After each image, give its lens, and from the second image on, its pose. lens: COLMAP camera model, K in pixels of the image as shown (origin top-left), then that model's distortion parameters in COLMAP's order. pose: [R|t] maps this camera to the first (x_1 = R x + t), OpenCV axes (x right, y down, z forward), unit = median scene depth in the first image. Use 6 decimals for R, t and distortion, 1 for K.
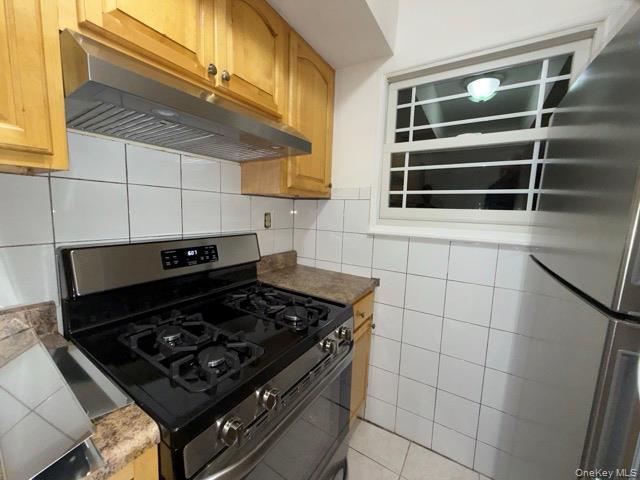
lens RADIAL K [[254.3, 0, 320.0], [0, 254.3, 240.0], [0, 0, 1]] dist [-0.001250, 0.000050]
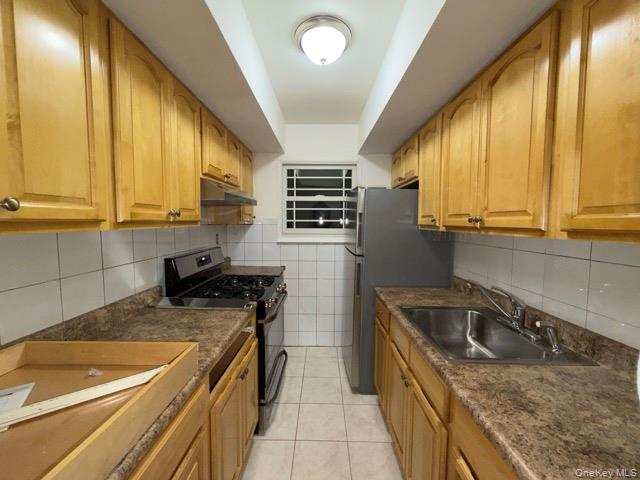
lens RADIAL K [[254.3, 0, 320.0], [0, 254.3, 240.0], [0, 0, 1]] dist [-0.001250, 0.000050]
pose [[0.850367, -0.064921, 0.522170, -0.551938], [0.082759, 0.996510, -0.010880, 0.002954], [-0.519641, 0.052466, 0.852772, -0.805177]]
